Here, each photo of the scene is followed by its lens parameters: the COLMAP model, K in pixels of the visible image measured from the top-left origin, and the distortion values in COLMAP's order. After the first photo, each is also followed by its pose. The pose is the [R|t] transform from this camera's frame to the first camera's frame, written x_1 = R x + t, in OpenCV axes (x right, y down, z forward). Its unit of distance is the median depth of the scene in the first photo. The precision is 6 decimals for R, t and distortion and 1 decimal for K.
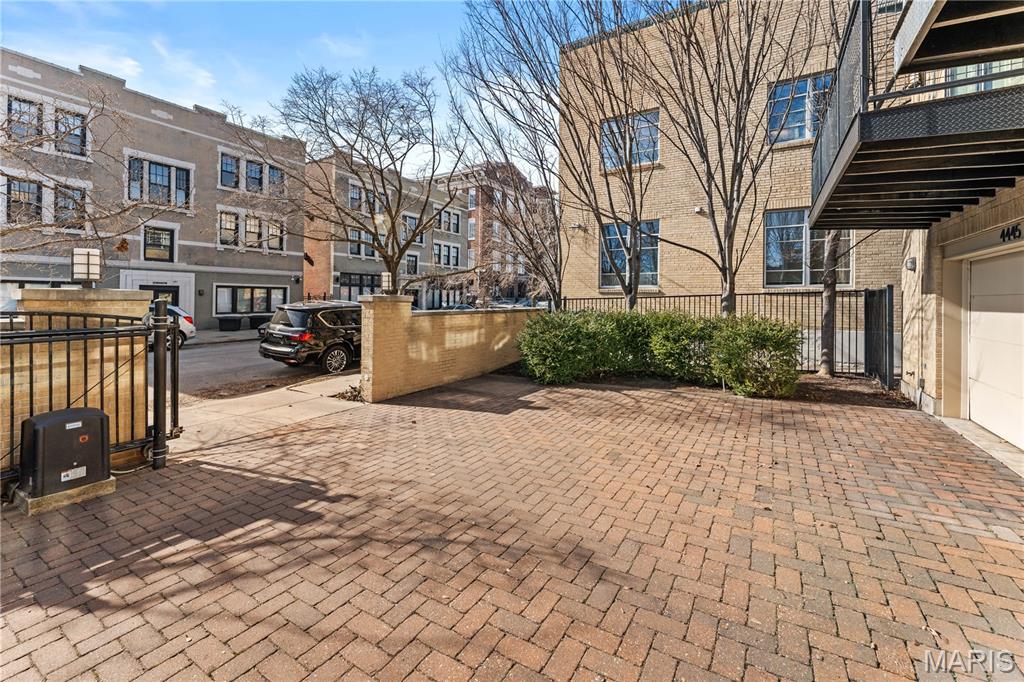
lens RADIAL K [[417.7, 0, 510.8], [0, 417.7, 301.4], [0, 0, 1]] dist [-0.000762, 0.000069]
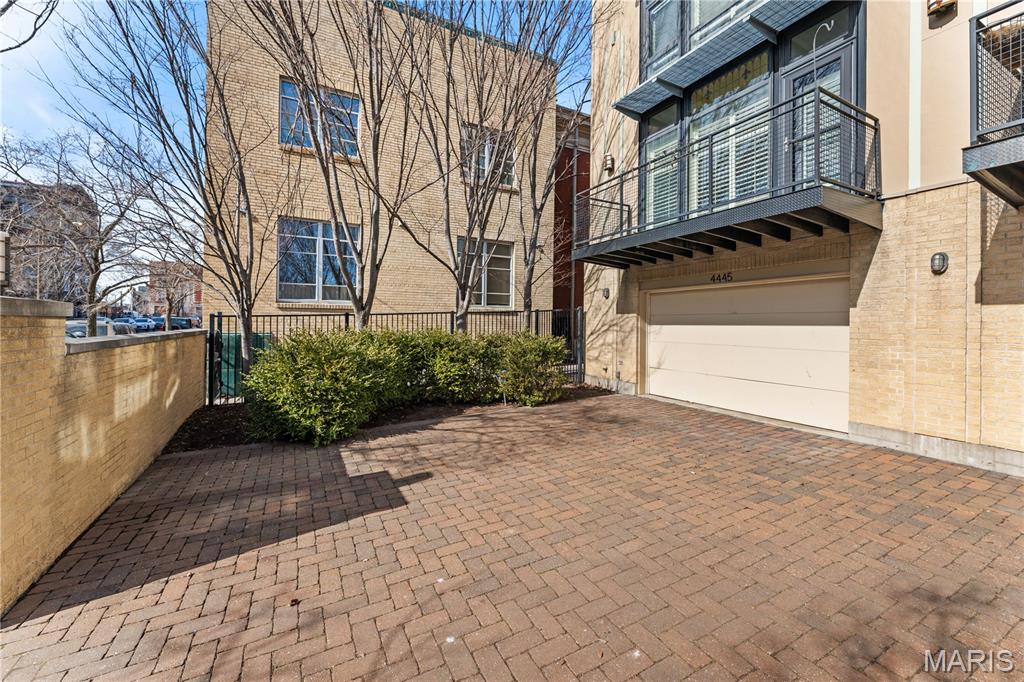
lens RADIAL K [[417.7, 0, 510.8], [0, 417.7, 301.4], [0, 0, 1]] dist [-0.000762, 0.000069]
pose [[0.513545, 0.037559, 0.857240, -0.342171], [0.002744, 0.998965, -0.045412, 0.004176], [-0.858059, 0.025673, 0.512910, 0.411695]]
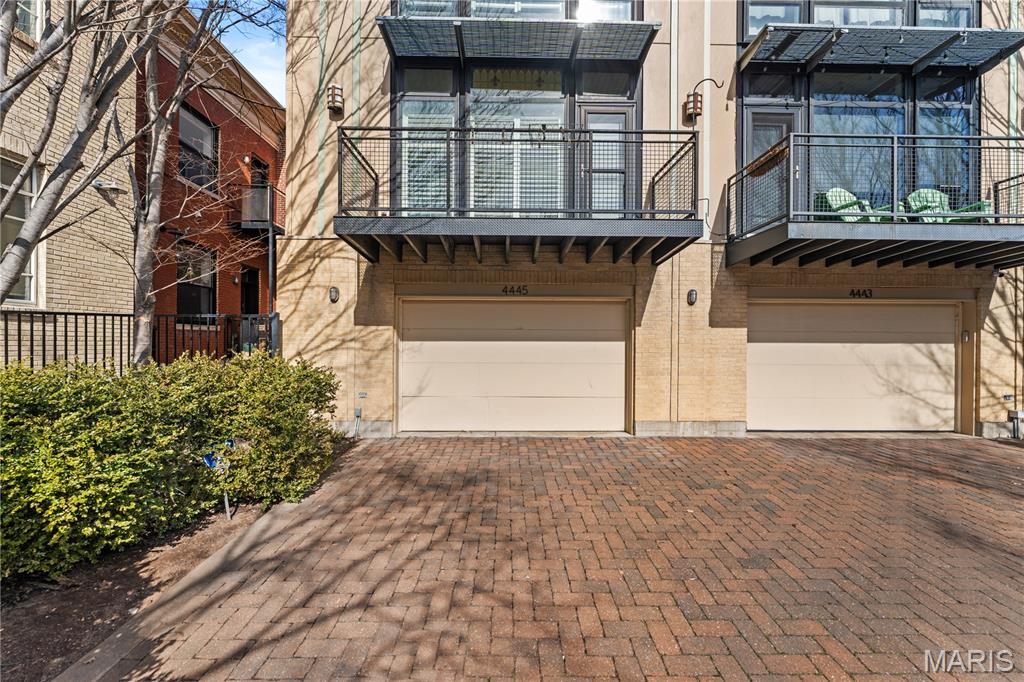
lens RADIAL K [[415.0, 0, 510.3], [0, 415.0, 334.7], [0, 0, 1]] dist [-0.001668, -0.000415]
pose [[-0.533876, -0.001621, 0.845562, -0.055818], [-0.008659, 0.999956, -0.003550, 0.005122], [-0.845519, -0.009217, -0.533866, 0.889025]]
